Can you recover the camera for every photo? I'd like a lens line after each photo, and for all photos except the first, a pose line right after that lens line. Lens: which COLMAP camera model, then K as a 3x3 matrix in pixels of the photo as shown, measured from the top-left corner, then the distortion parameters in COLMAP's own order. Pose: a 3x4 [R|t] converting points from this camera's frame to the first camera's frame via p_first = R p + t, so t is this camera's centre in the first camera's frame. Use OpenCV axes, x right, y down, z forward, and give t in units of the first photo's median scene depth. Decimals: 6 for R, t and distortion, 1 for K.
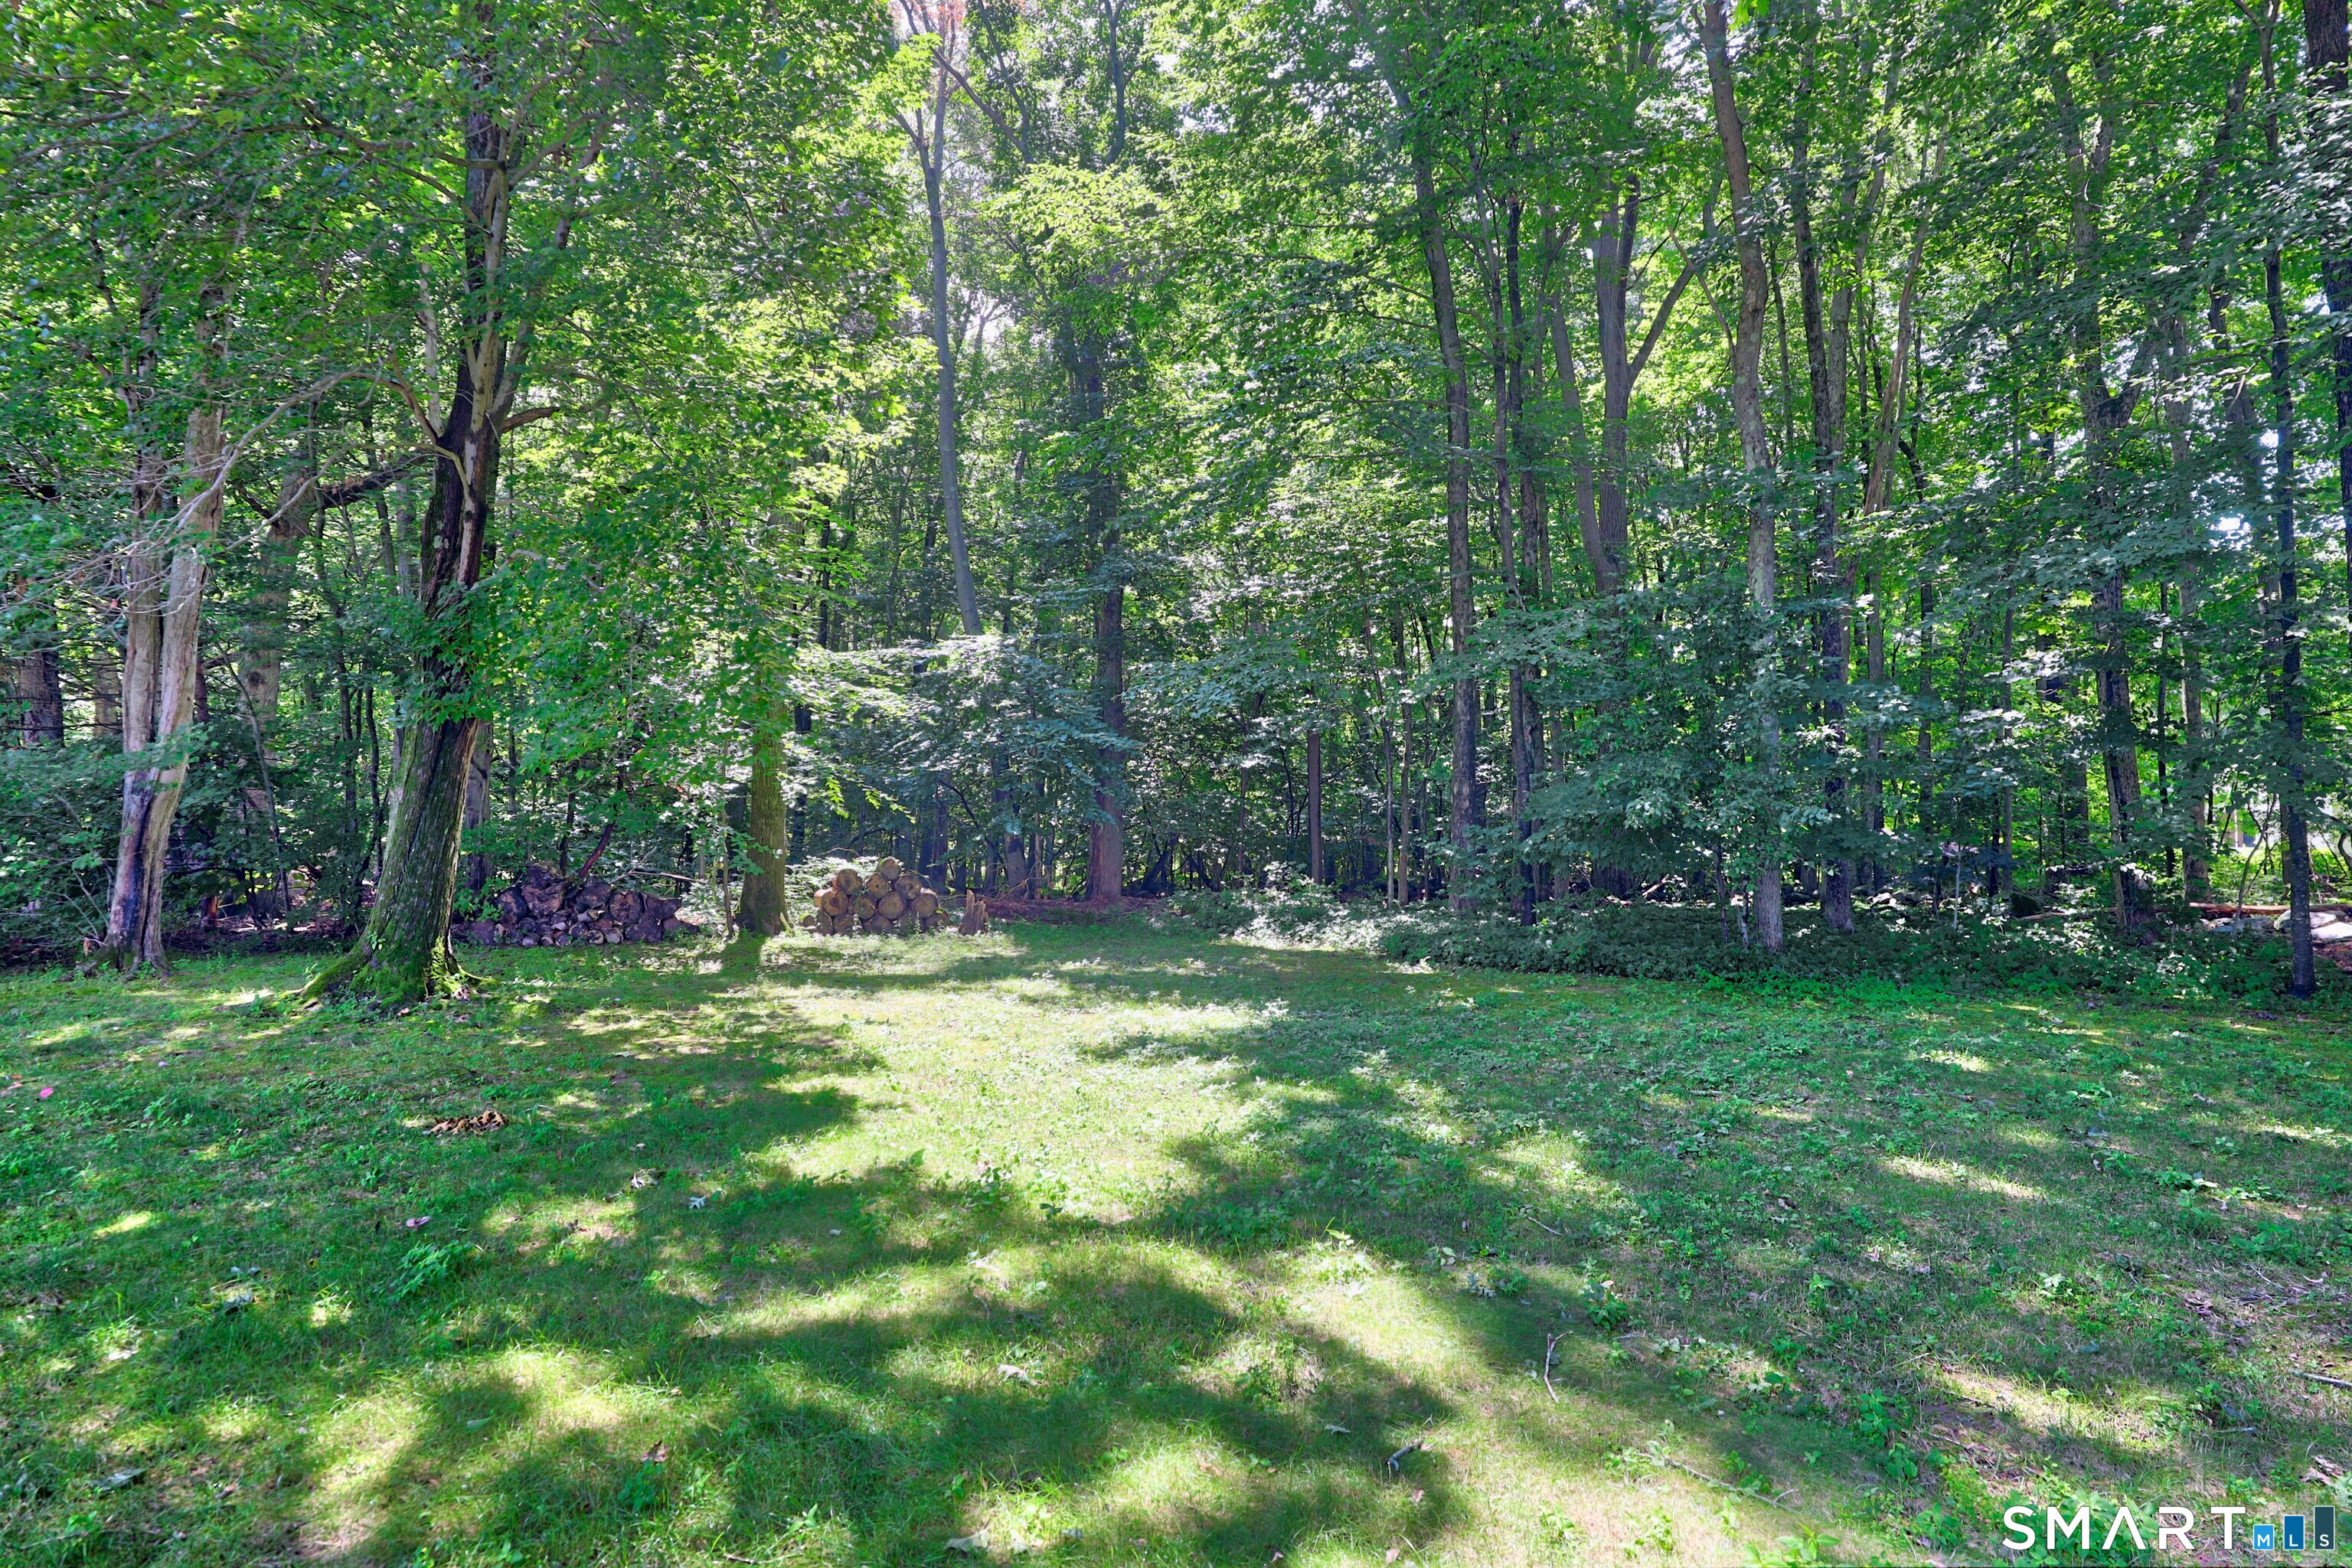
lens RADIAL K [[1305.1, 0, 1176.0], [0, 1305.1, 784.0], [0, 0, 1]] dist [0.002847, 0.001189]
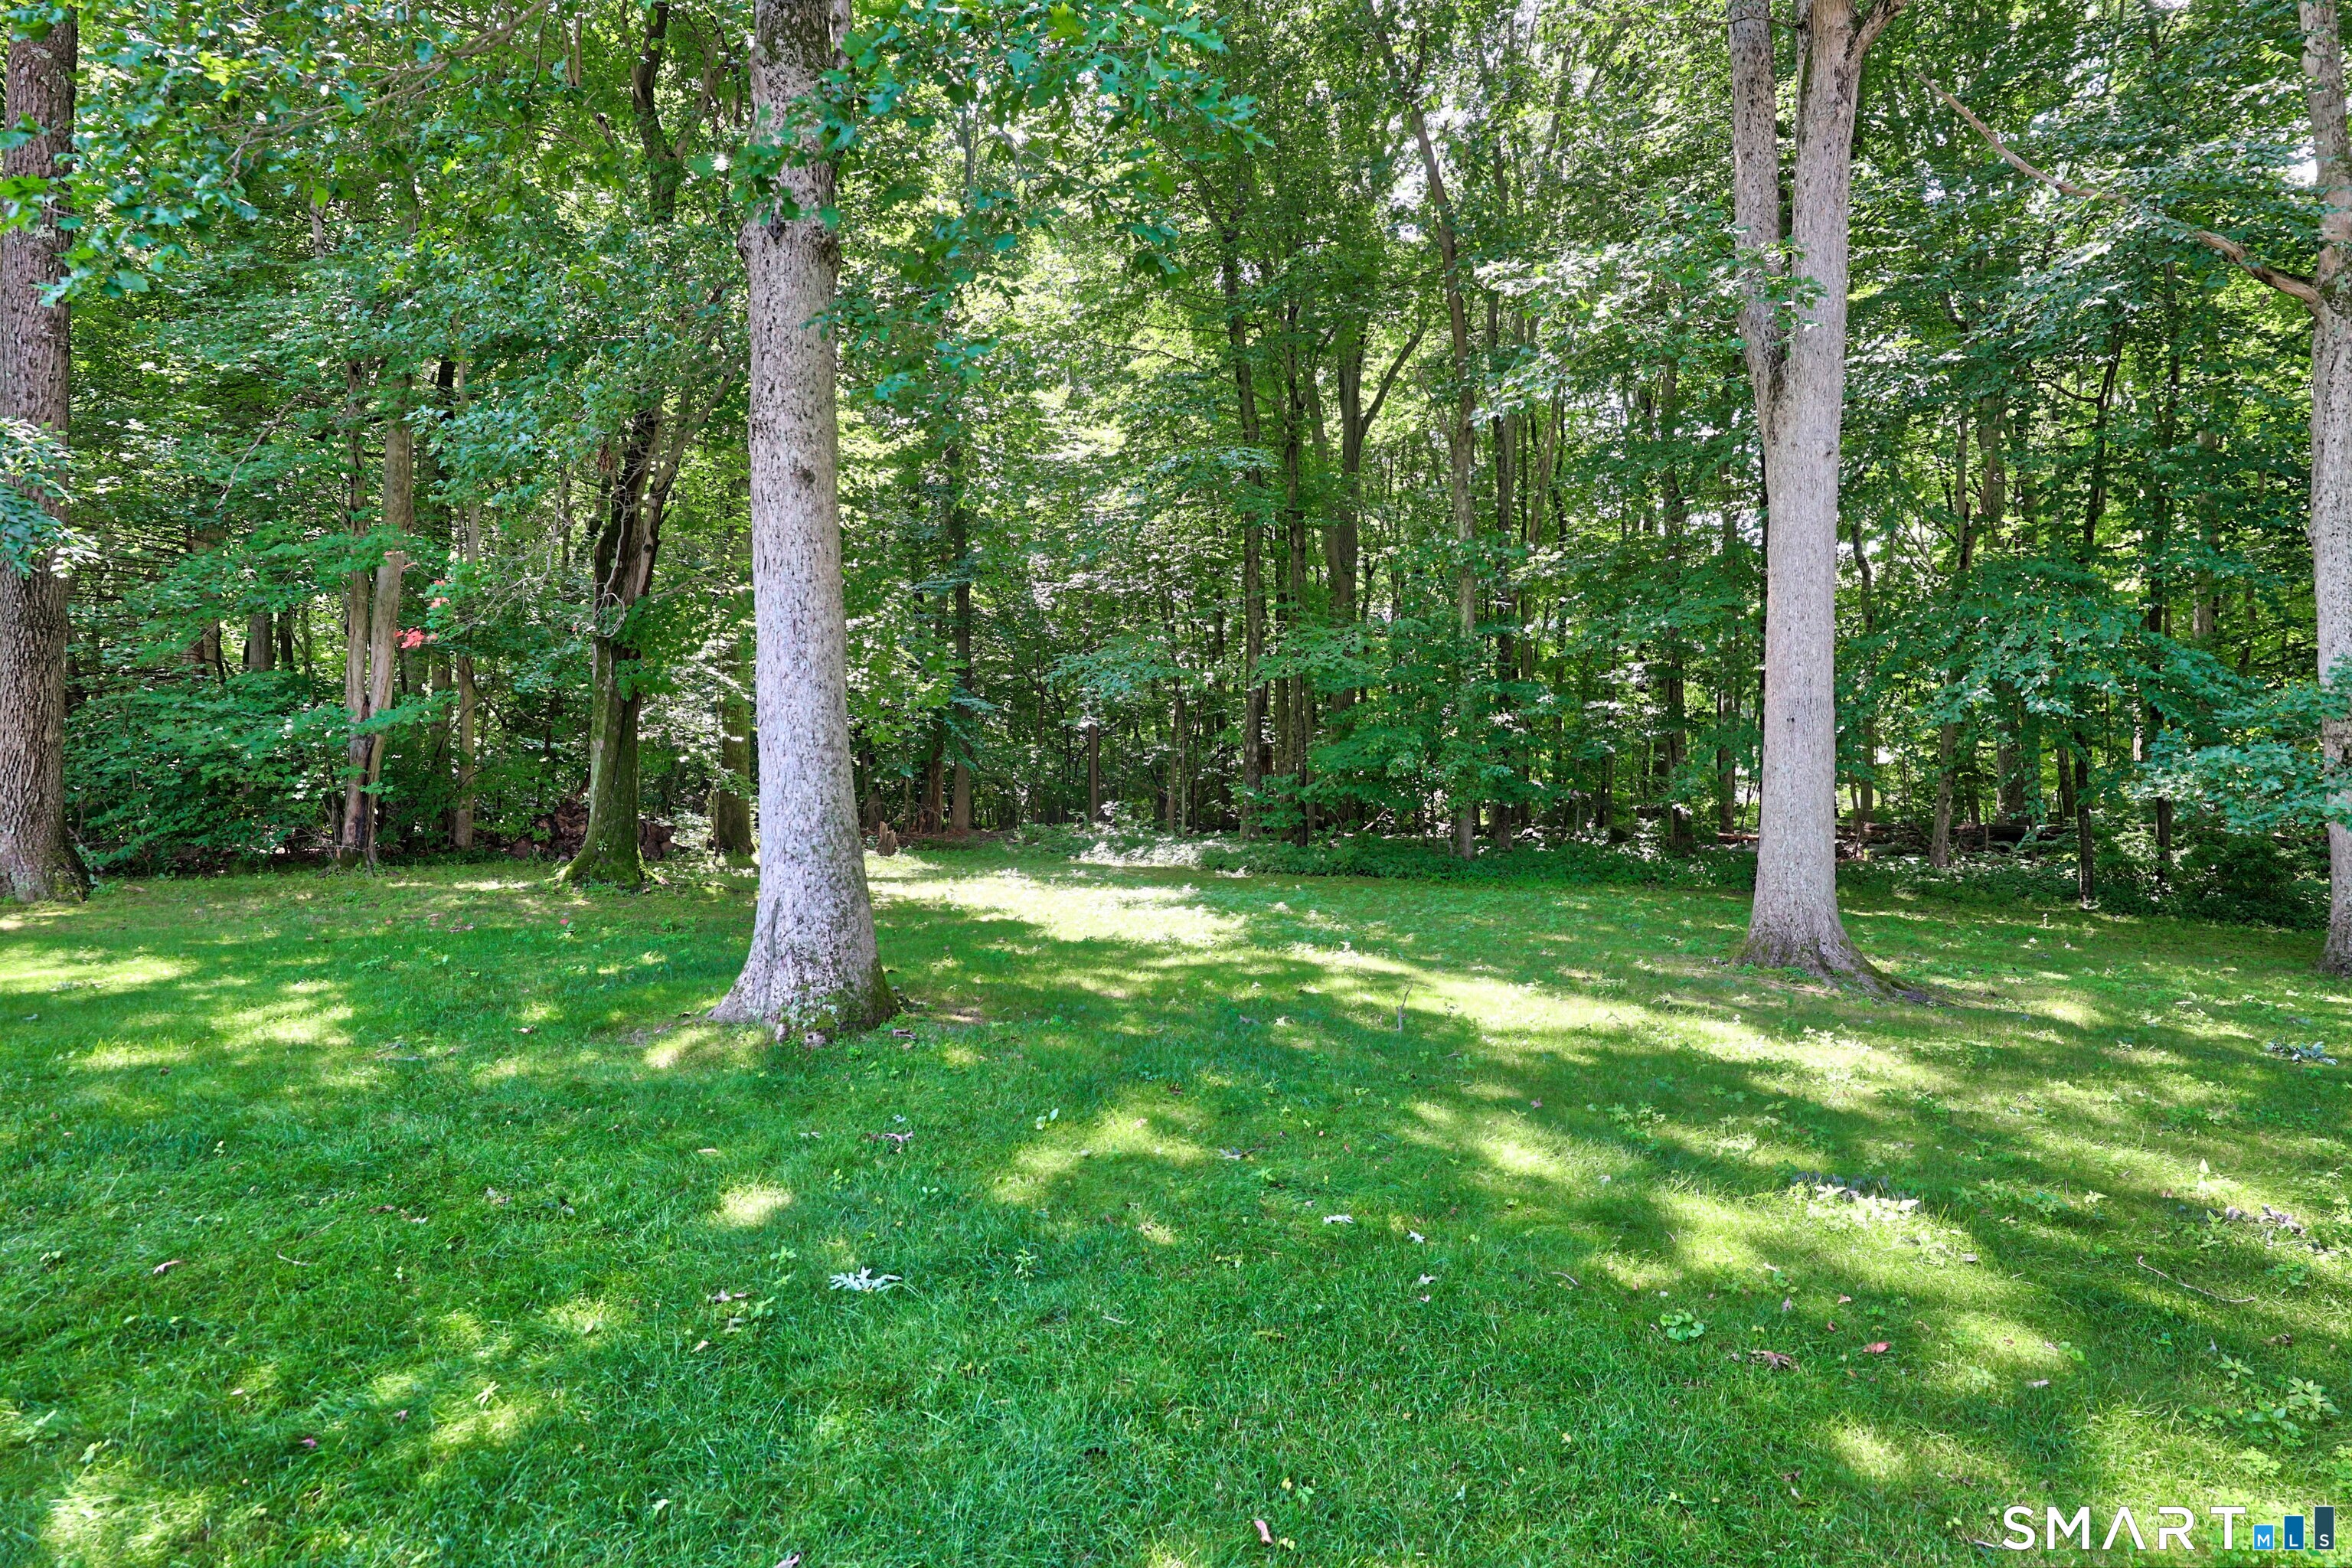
lens RADIAL K [[1315.7, 0, 1176.0], [0, 1315.7, 784.0], [0, 0, 1]] dist [-0.019379, -0.000139]
pose [[0.971643, 0.009292, 0.236270, -0.199226], [-0.018397, 0.999169, 0.036359, -0.007813], [-0.235736, -0.039674, 0.971007, -0.340381]]
